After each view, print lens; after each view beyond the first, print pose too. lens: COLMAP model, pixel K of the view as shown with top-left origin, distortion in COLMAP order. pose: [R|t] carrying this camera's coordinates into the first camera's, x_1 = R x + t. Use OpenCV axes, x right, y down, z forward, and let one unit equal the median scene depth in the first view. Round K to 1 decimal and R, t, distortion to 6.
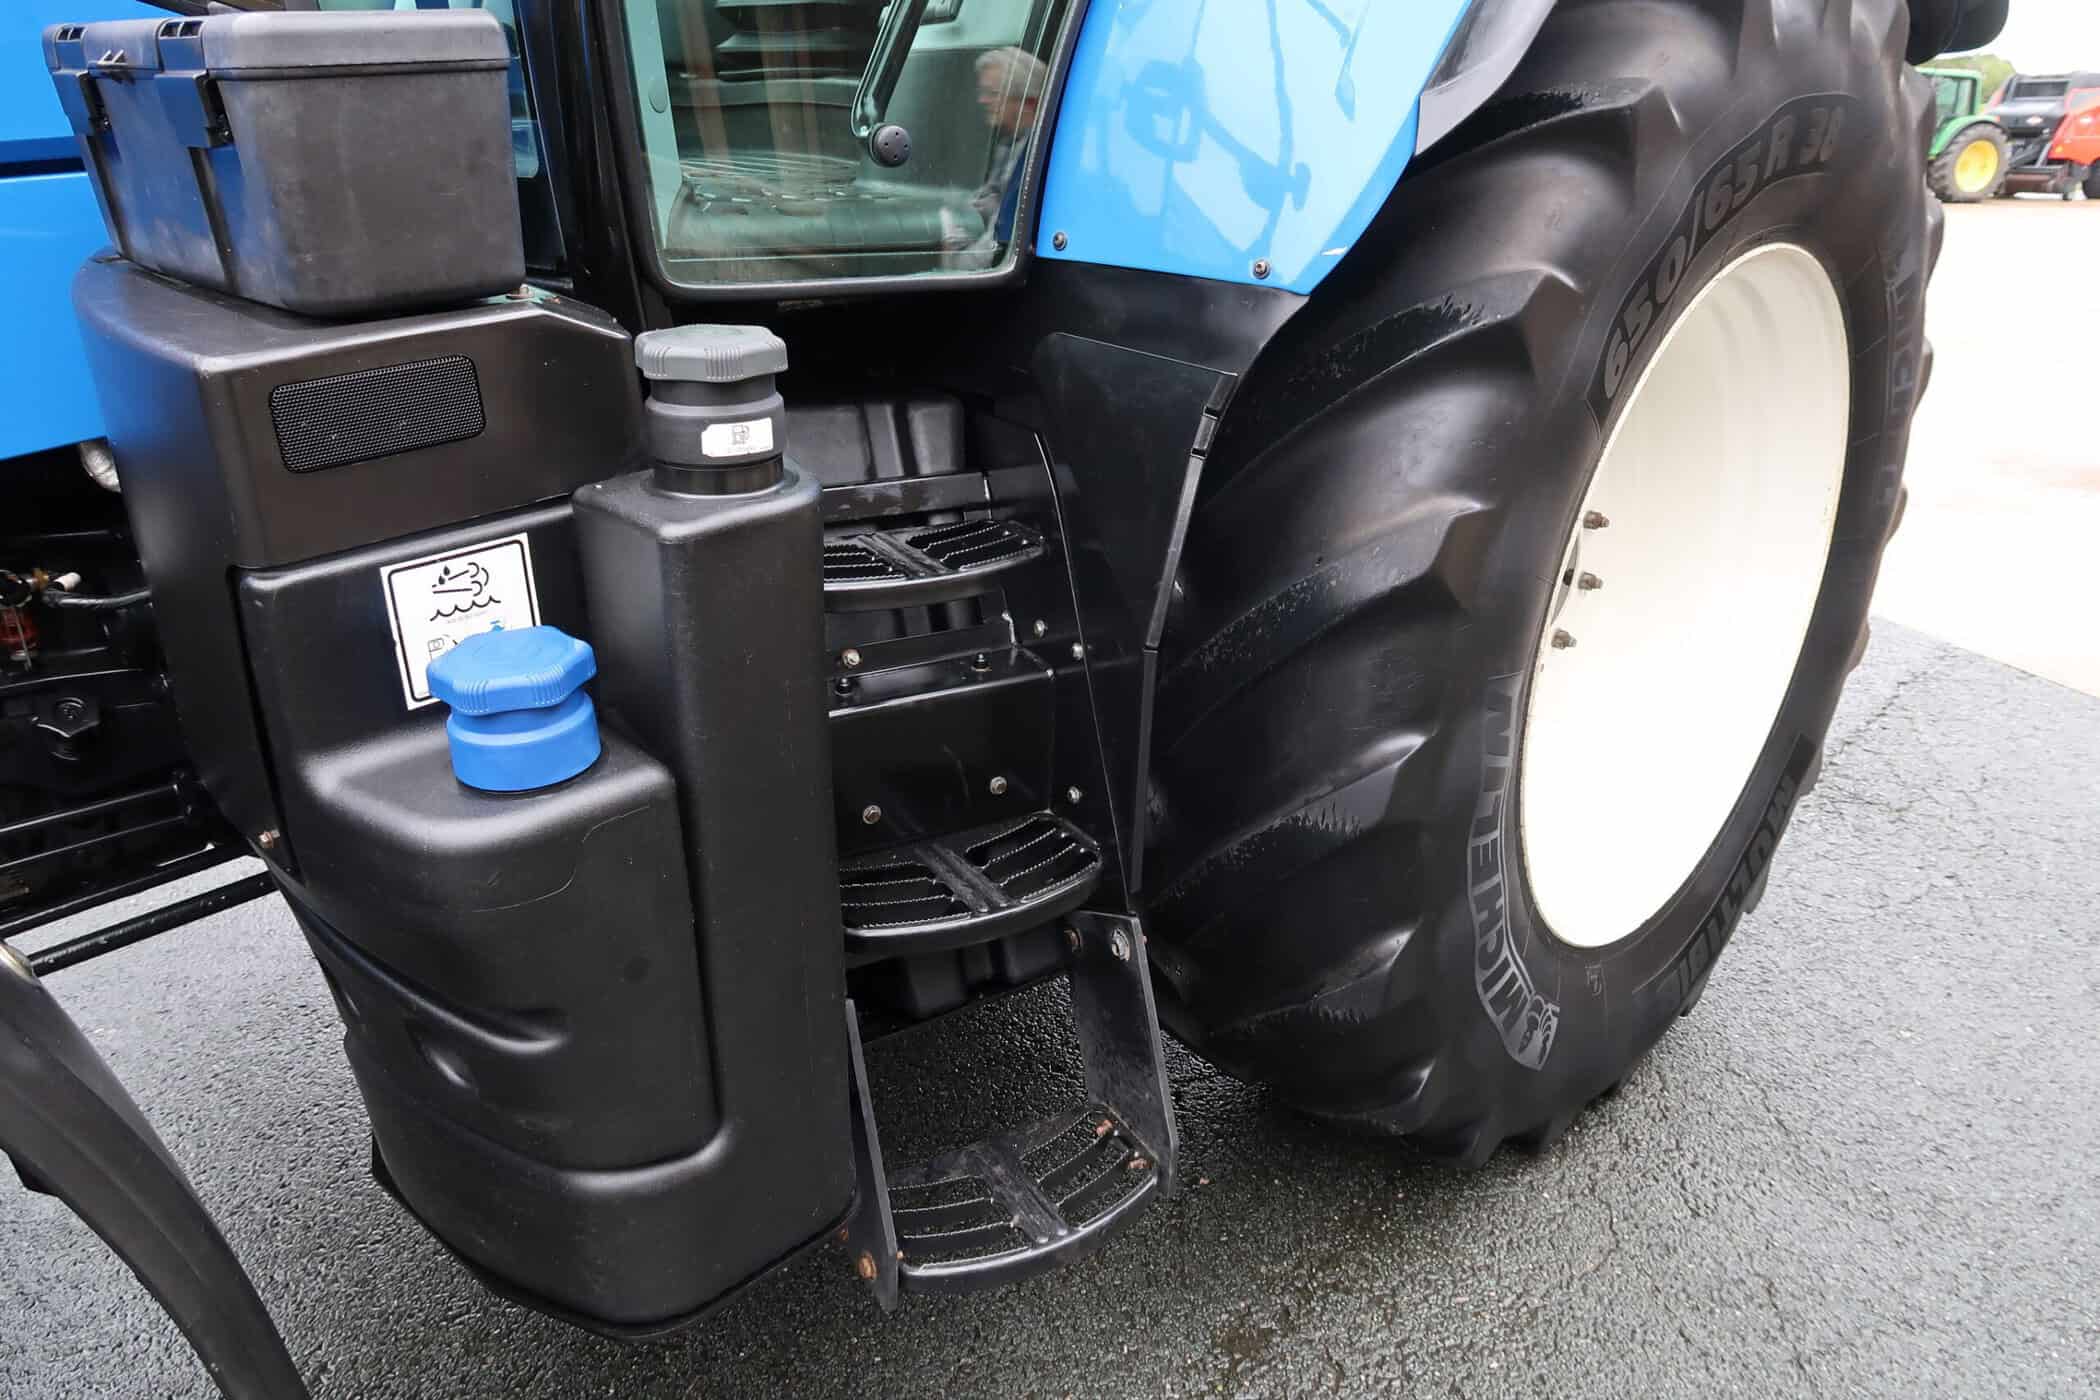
lens RADIAL K [[1456.1, 0, 1051.5], [0, 1456.1, 703.9], [0, 0, 1]] dist [-0.023448, 0.009157]
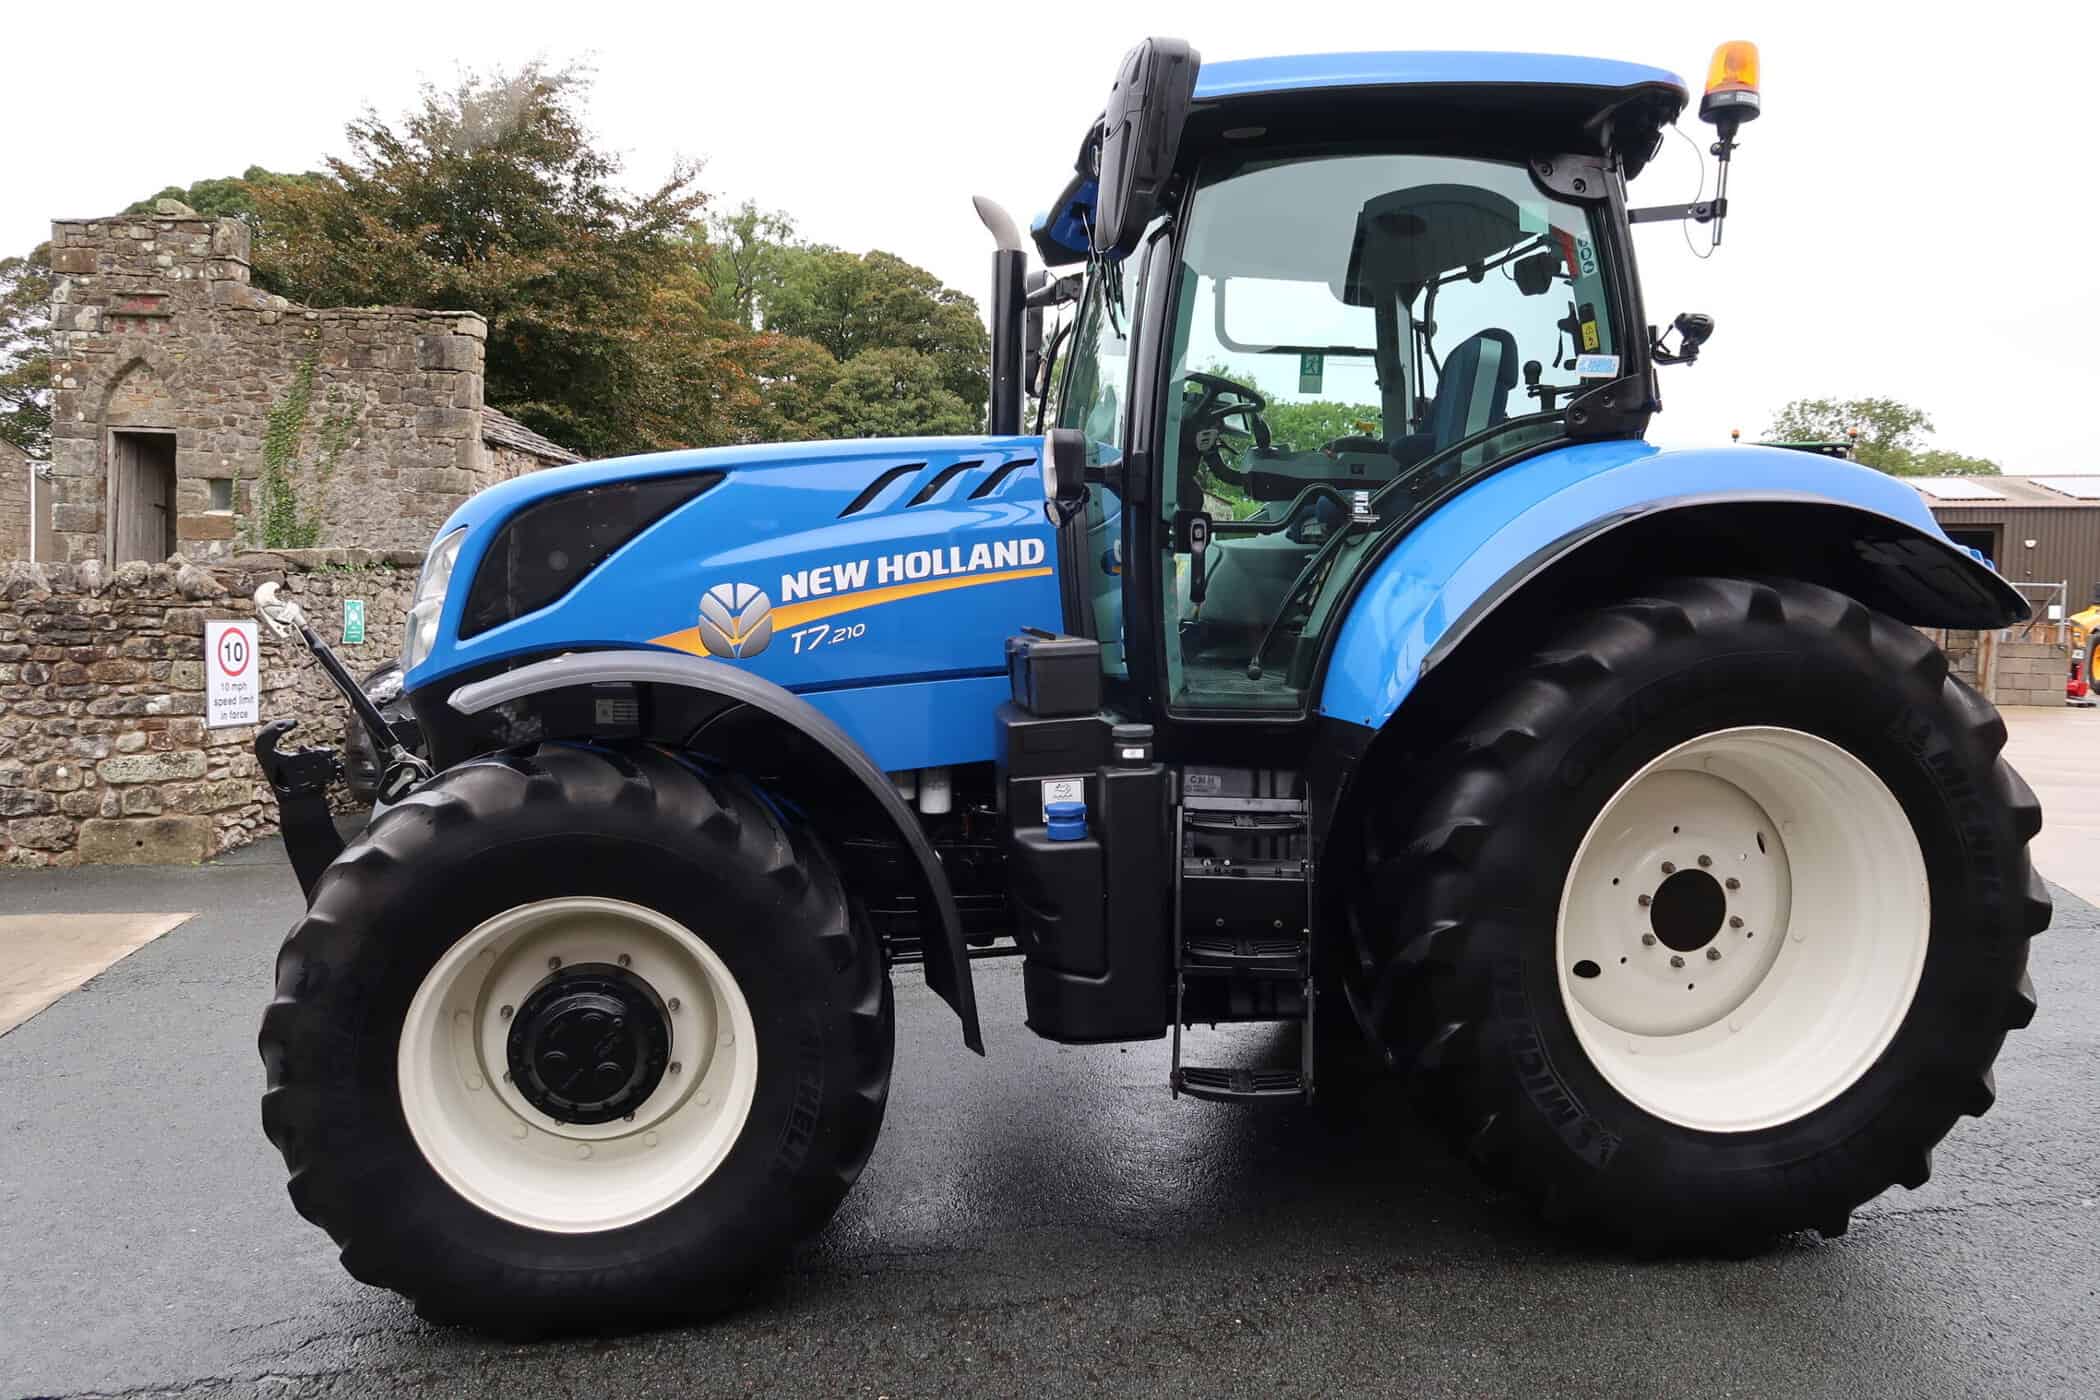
lens RADIAL K [[1458.5, 0, 1038.3], [0, 1458.5, 702.0], [0, 0, 1]] dist [-0.019642, 0.003914]
pose [[0.813952, 0.030772, -0.580116, 1.473957], [-0.213066, 0.944820, -0.248832, 0.562938], [0.540448, 0.326141, 0.775595, -1.717422]]
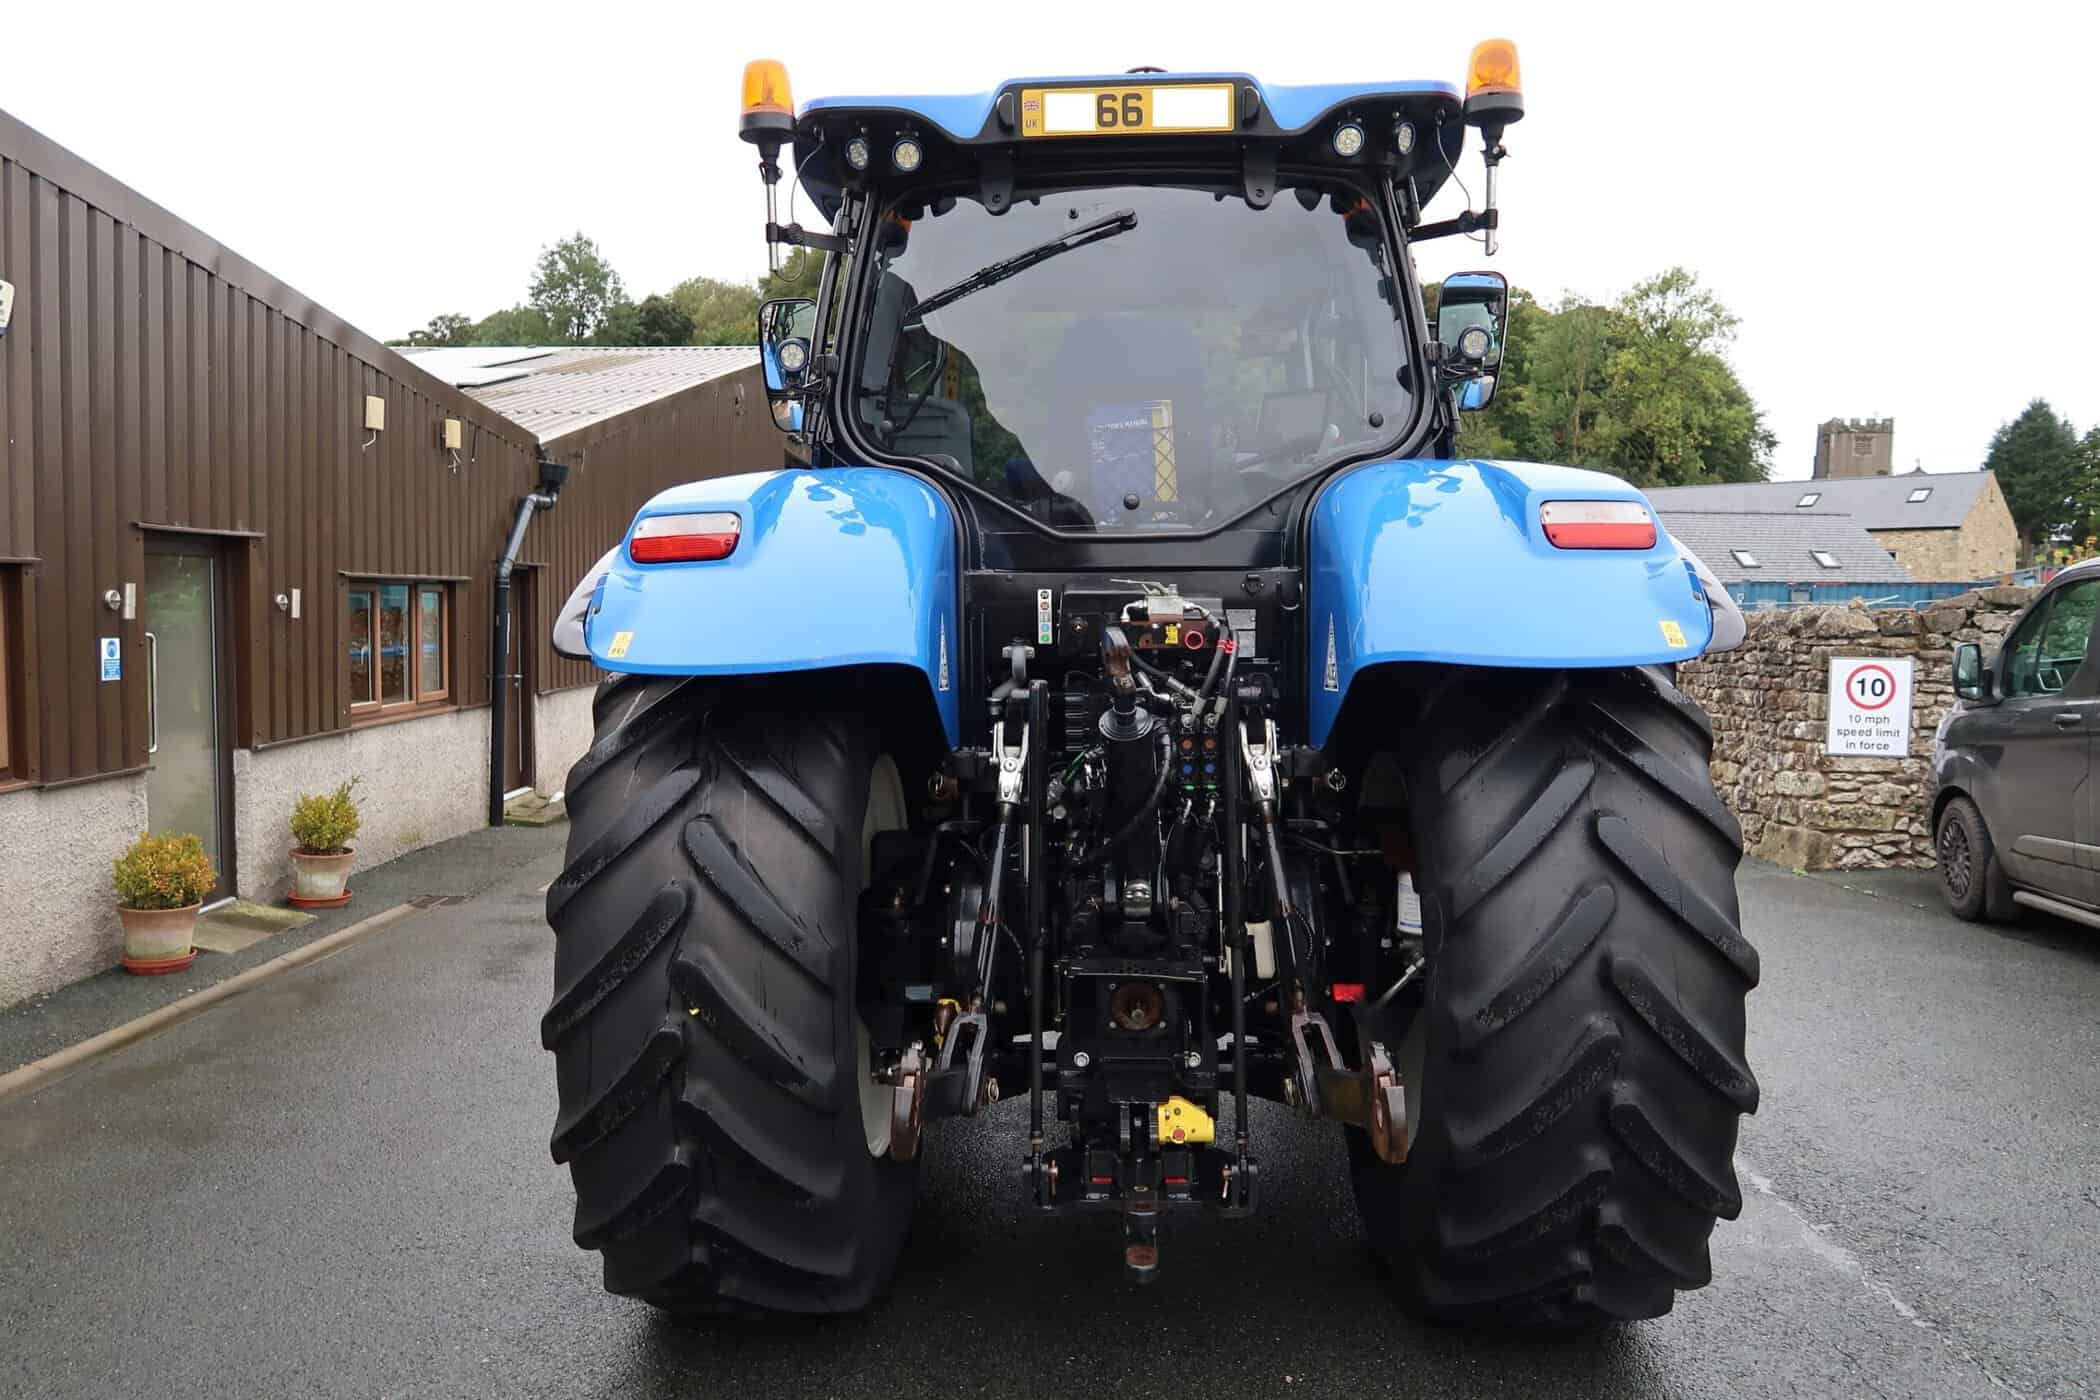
lens RADIAL K [[1458.5, 0, 1038.3], [0, 1458.5, 702.0], [0, 0, 1]] dist [-0.019642, 0.003914]
pose [[-0.735004, 0.020695, -0.677747, 2.640693], [-0.256988, 0.916462, 0.306683, -1.987866], [0.627476, 0.399586, -0.668285, 4.578711]]
